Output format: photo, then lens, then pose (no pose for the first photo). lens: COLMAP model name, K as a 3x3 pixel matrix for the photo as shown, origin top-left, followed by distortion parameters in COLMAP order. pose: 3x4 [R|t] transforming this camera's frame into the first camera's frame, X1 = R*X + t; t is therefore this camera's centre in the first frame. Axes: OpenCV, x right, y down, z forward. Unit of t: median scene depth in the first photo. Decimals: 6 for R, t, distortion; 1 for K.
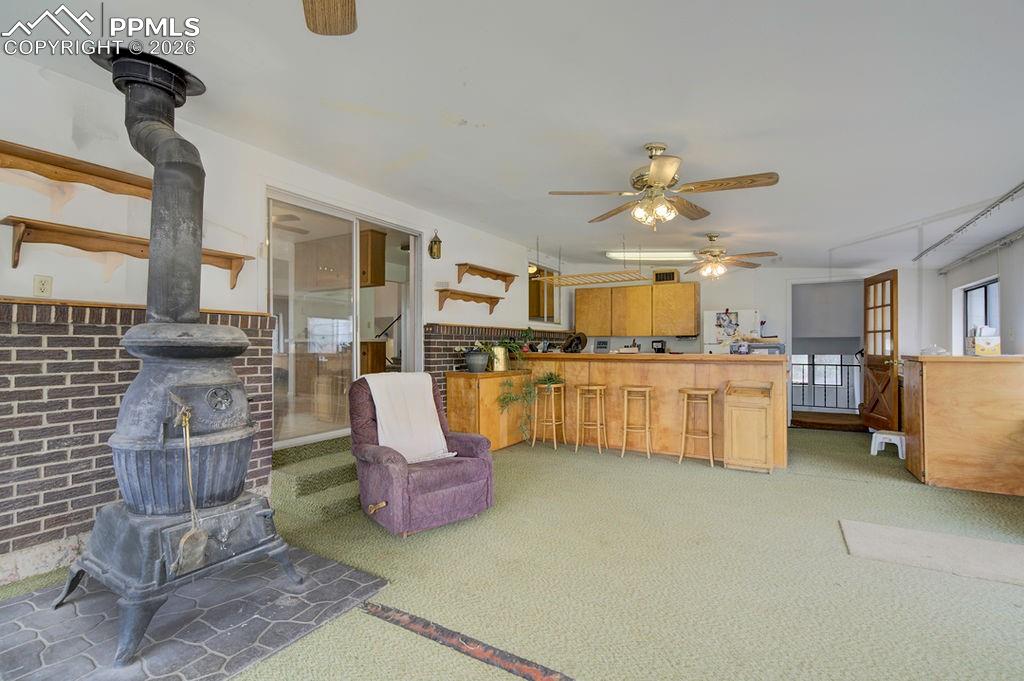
lens RADIAL K [[457.9, 0, 503.5], [0, 457.9, 338.4], [0, 0, 1]] dist [0.002389, 0.000440]
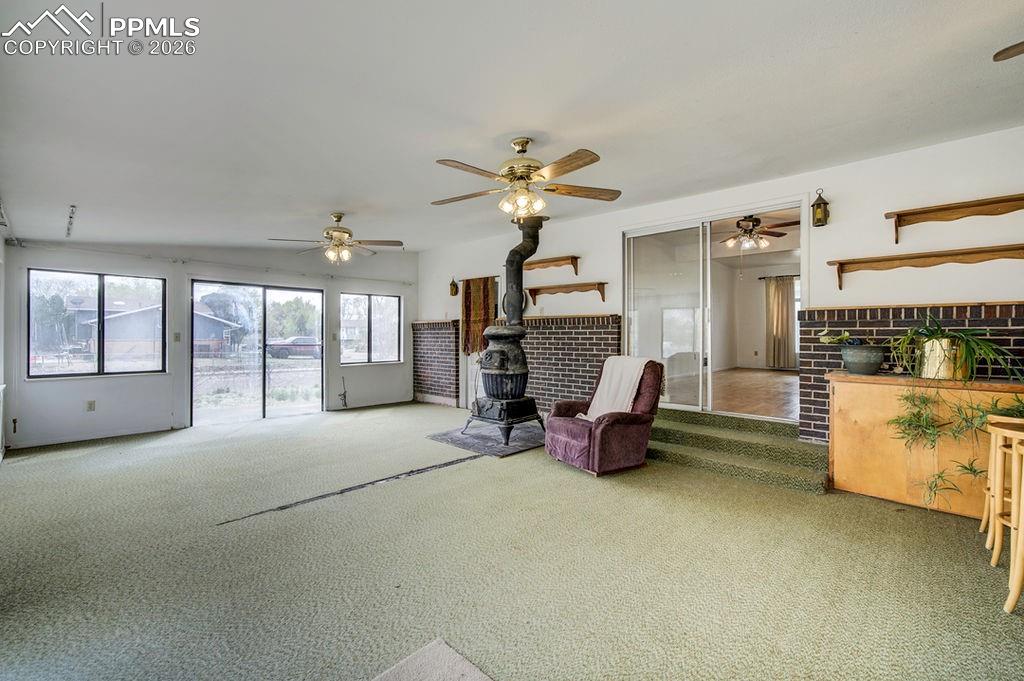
lens RADIAL K [[447.8, 0, 505.5], [0, 447.8, 334.0], [0, 0, 1]] dist [-0.015814, 0.001945]
pose [[-0.190198, 0.001068, -0.981745, 0.823364], [0.011696, 0.999931, -0.001178, 0.006799], [0.981676, -0.011707, -0.190197, 0.715166]]
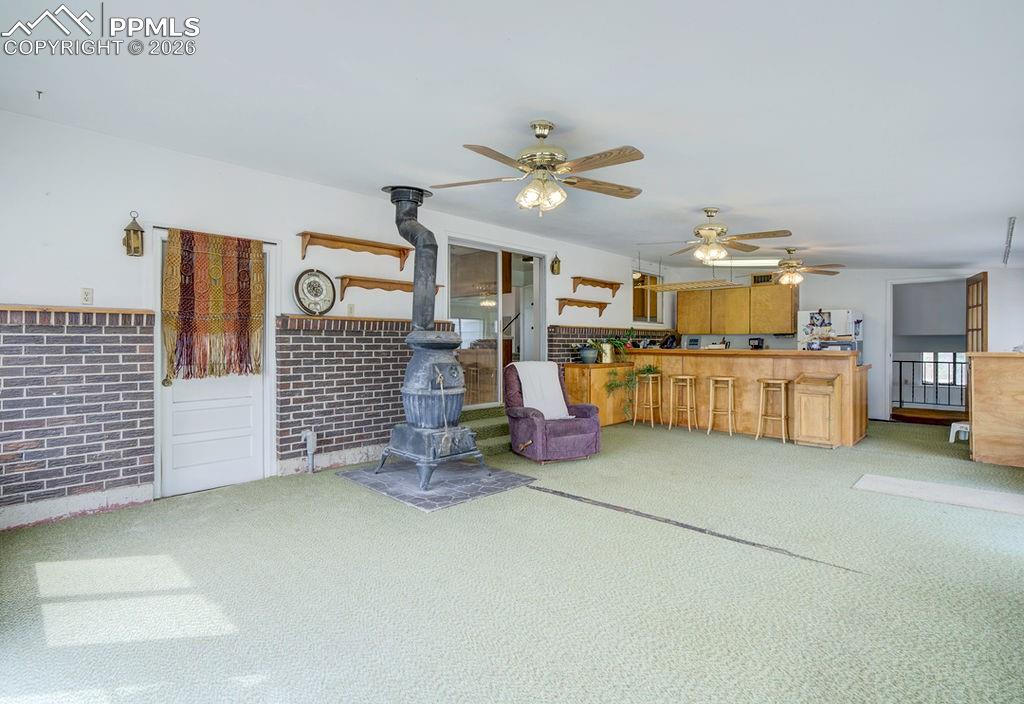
lens RADIAL K [[483.0, 0, 508.0], [0, 483.0, 346.5], [0, 0, 1]] dist [-0.020150, 0.002121]
pose [[0.976325, 0.003389, -0.216282, 0.015901], [0.001893, 0.999705, 0.024212, -0.007351], [0.216300, -0.024048, 0.976031, -0.417111]]
